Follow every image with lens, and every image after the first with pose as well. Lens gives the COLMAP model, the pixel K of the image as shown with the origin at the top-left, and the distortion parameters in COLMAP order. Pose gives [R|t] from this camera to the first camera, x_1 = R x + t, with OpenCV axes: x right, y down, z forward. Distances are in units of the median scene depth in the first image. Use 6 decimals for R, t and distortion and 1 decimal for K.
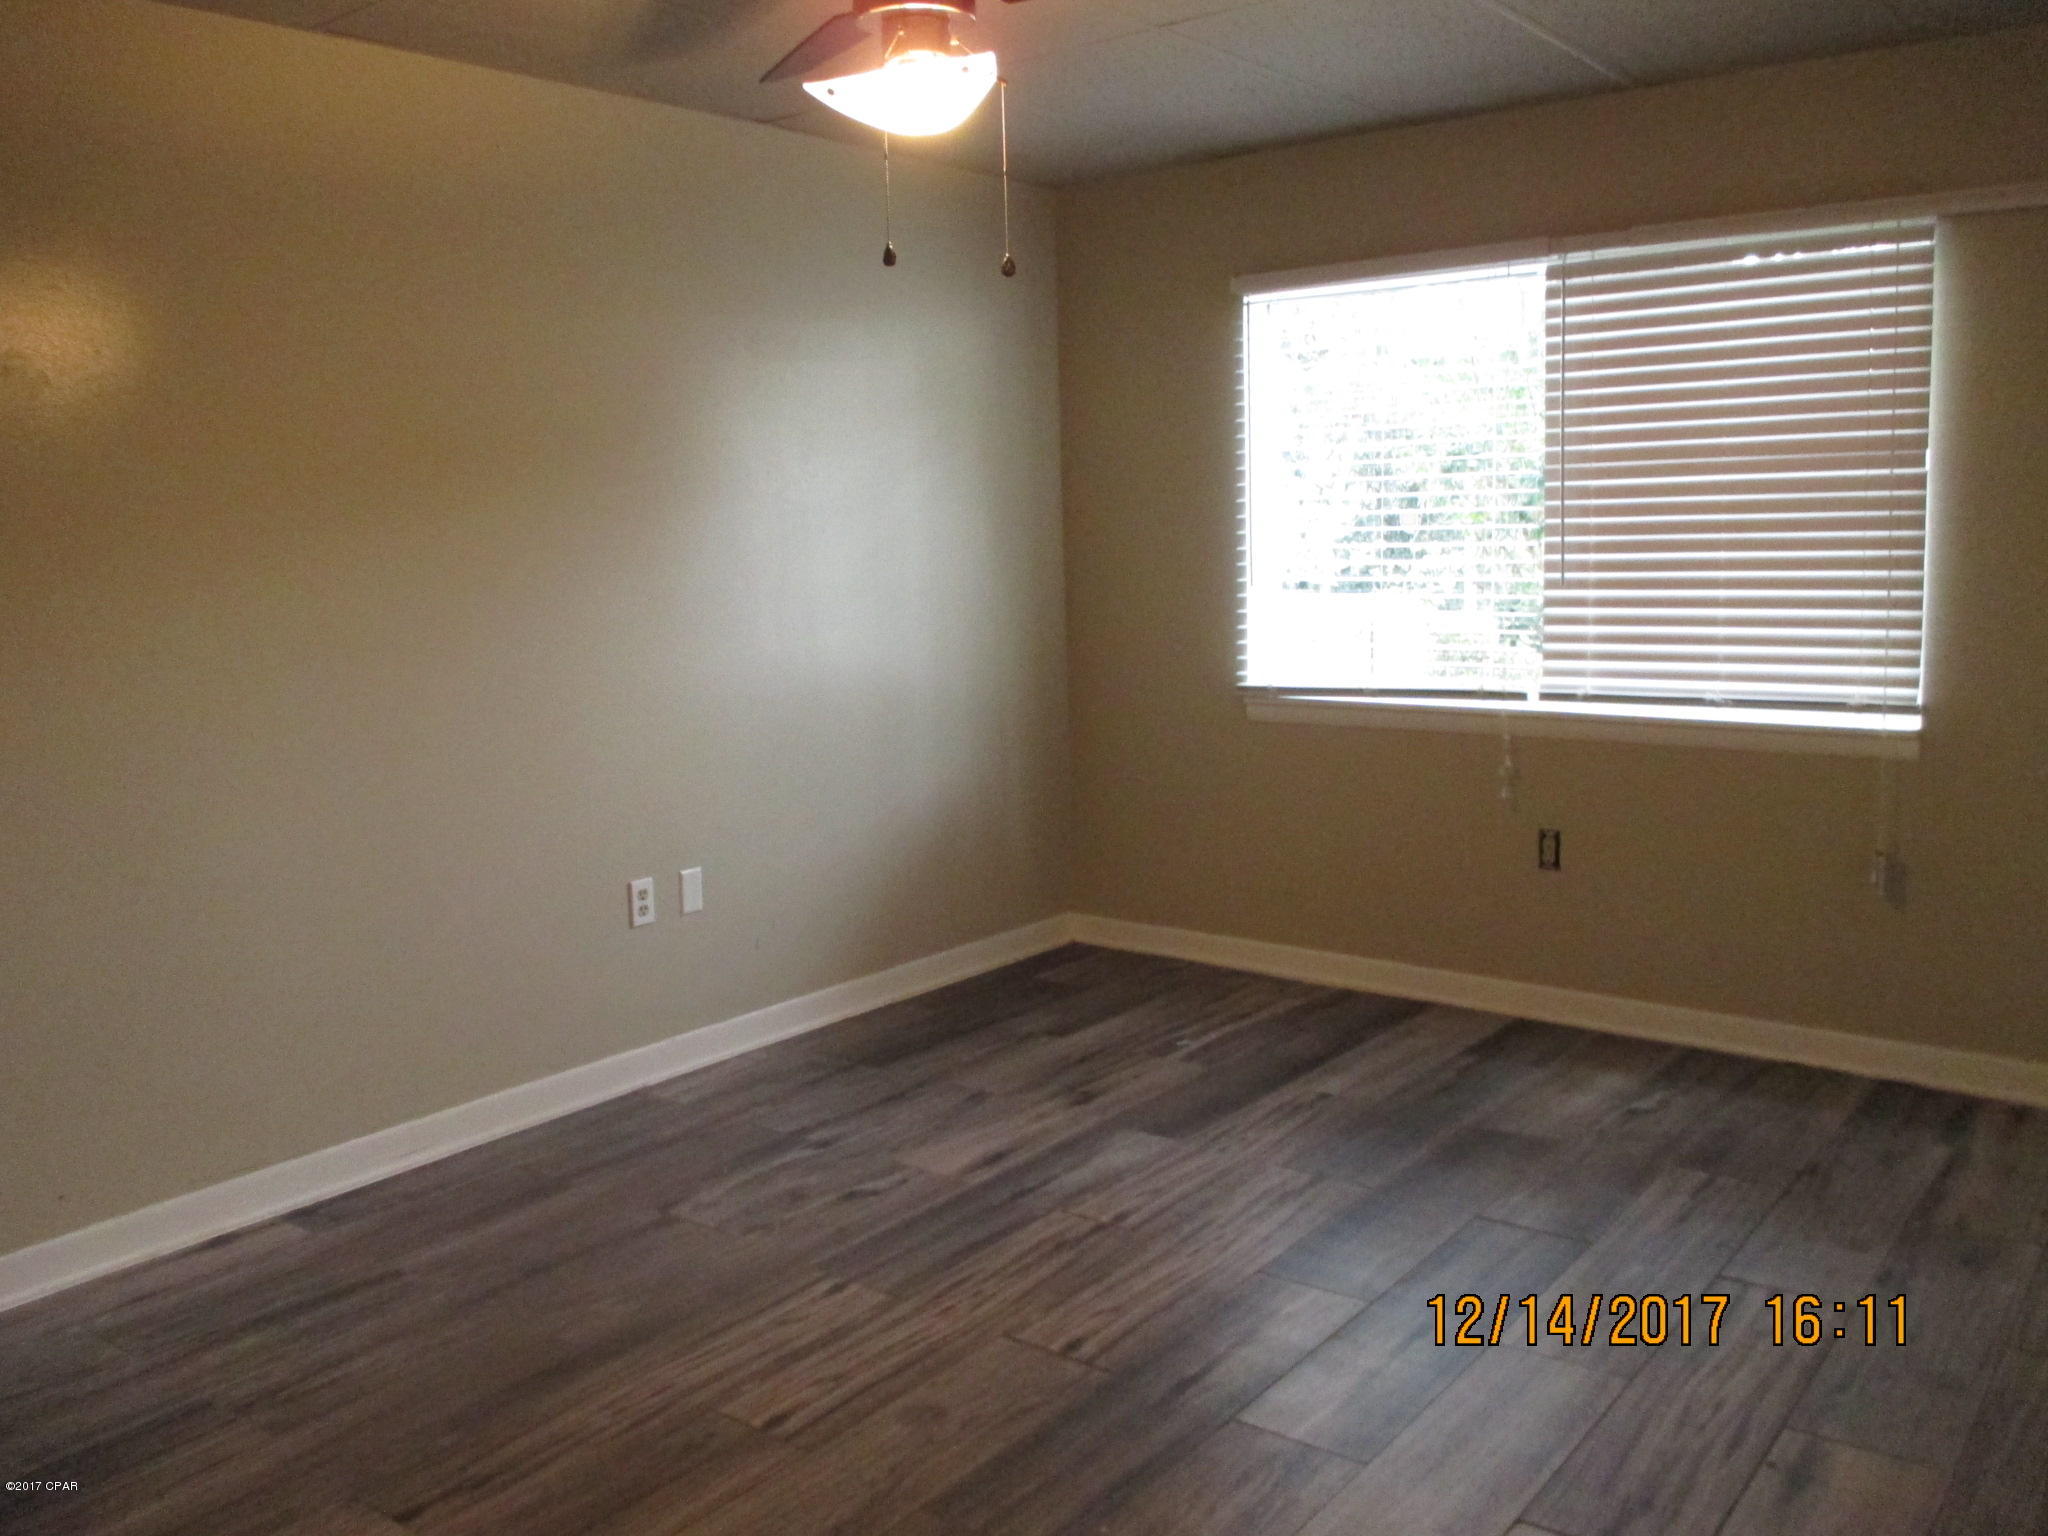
lens RADIAL K [[1727.6, 0, 1009.5], [0, 1727.6, 765.7], [0, 0, 1]] dist [-0.001181, -0.007547]
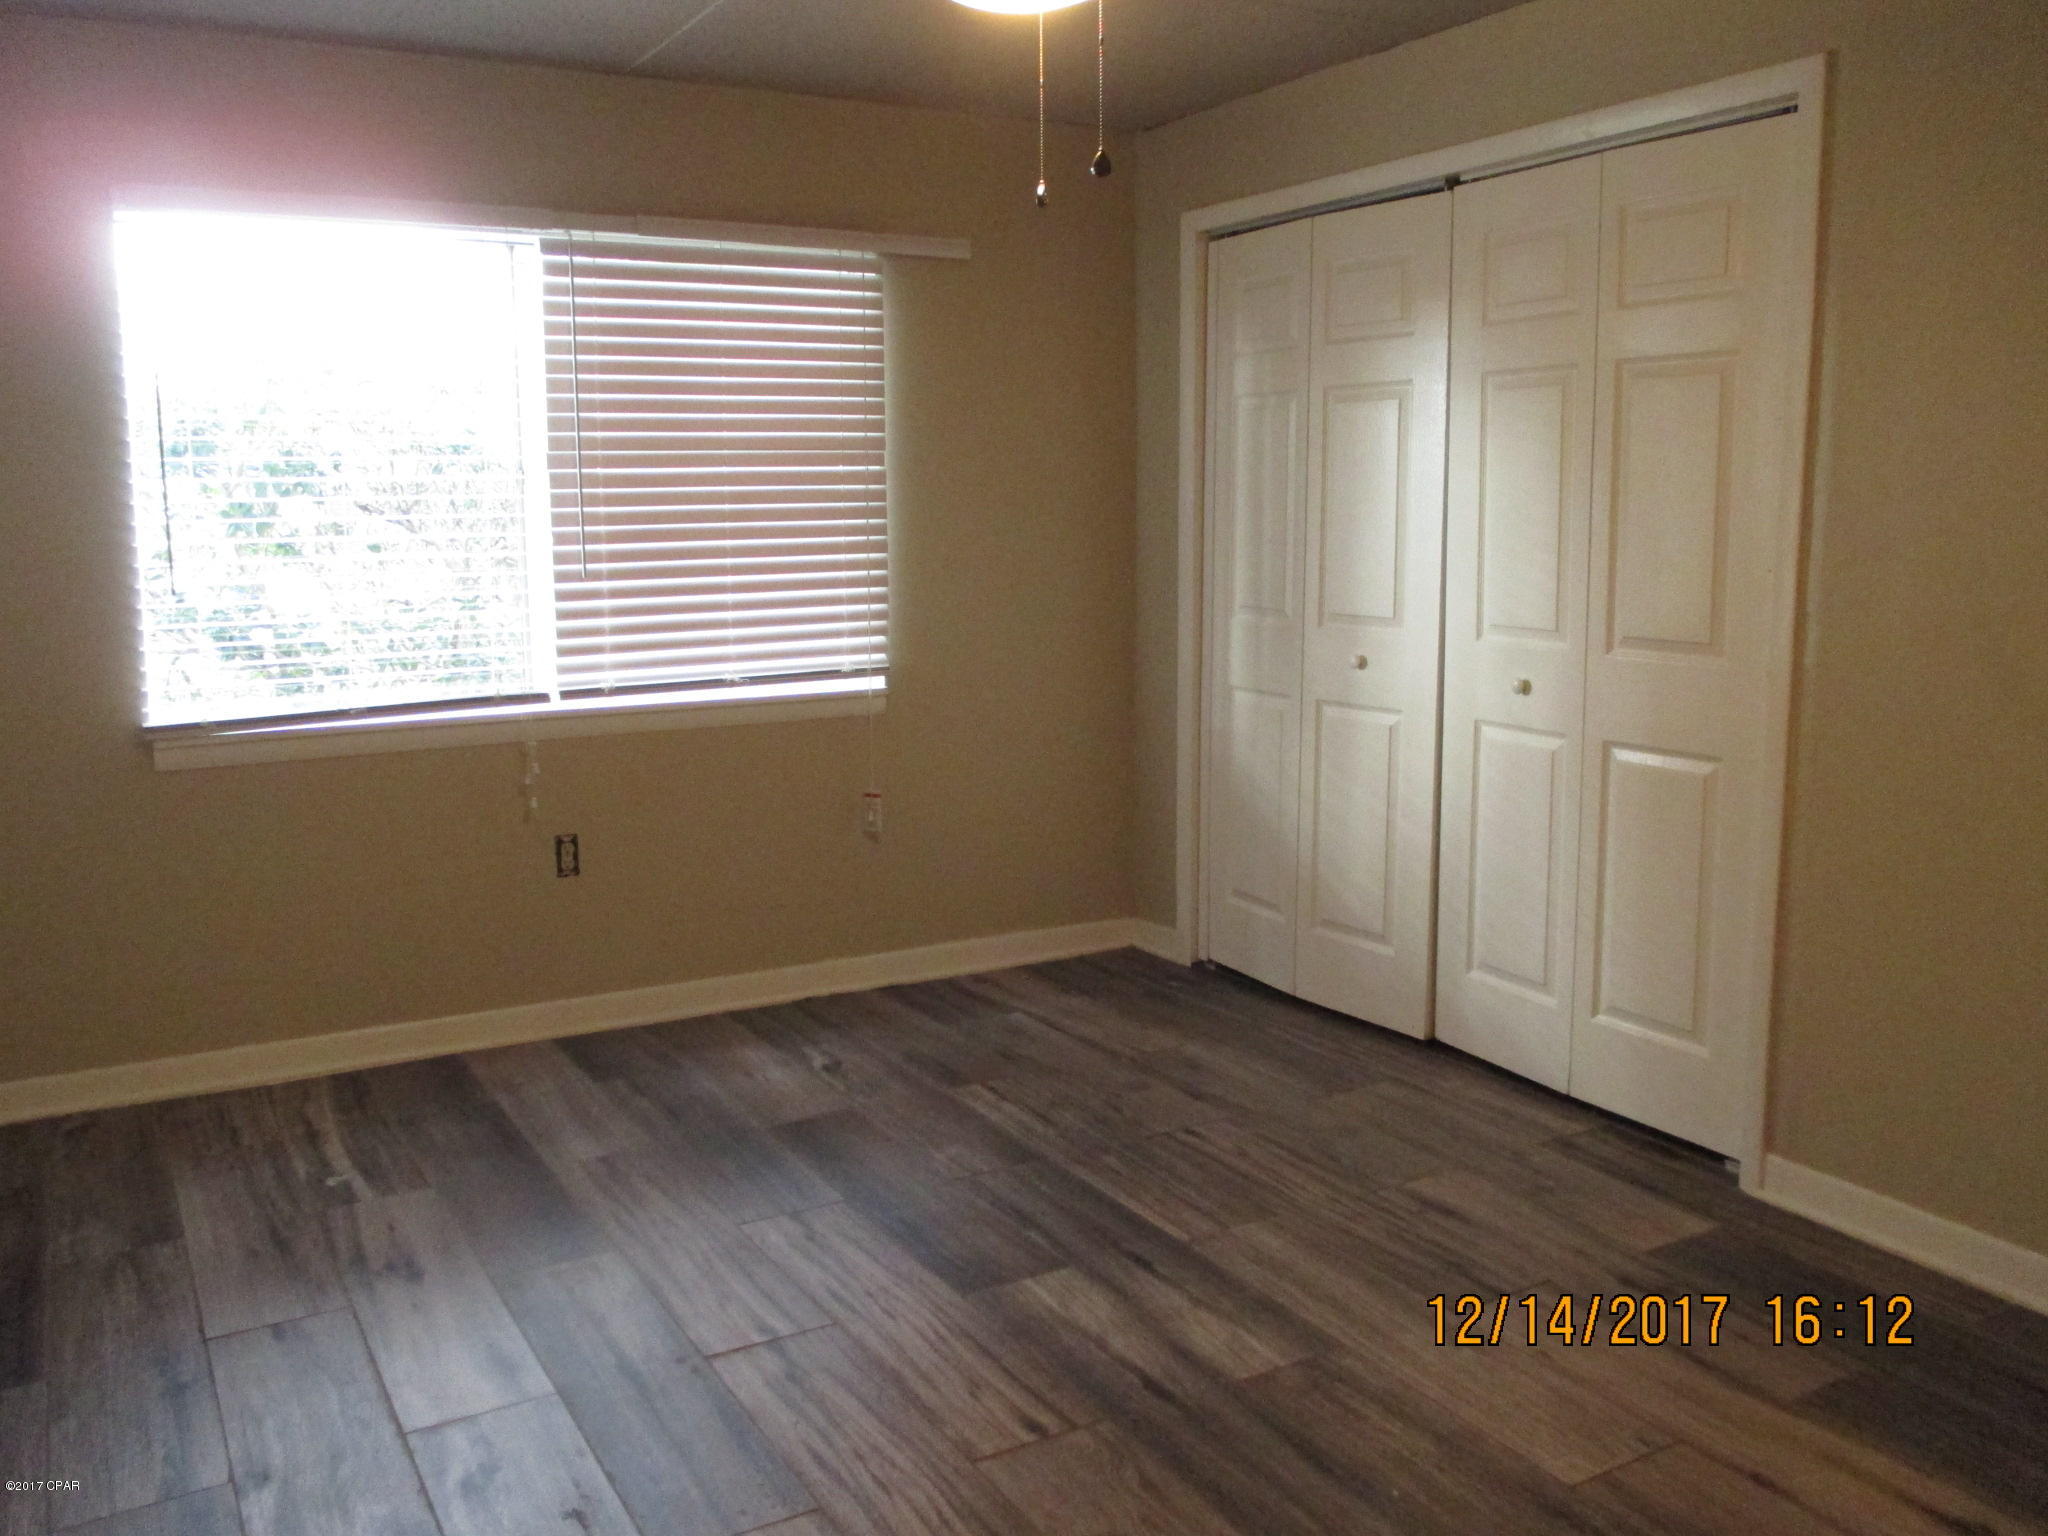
lens RADIAL K [[1727.6, 0, 1012.4], [0, 1727.6, 763.7], [0, 0, 1]] dist [-0.001181, -0.007547]
pose [[0.385053, -0.123245, 0.914628, -0.488566], [0.132239, 0.988185, 0.077485, -0.045634], [-0.913371, 0.091114, 0.396801, 0.419421]]
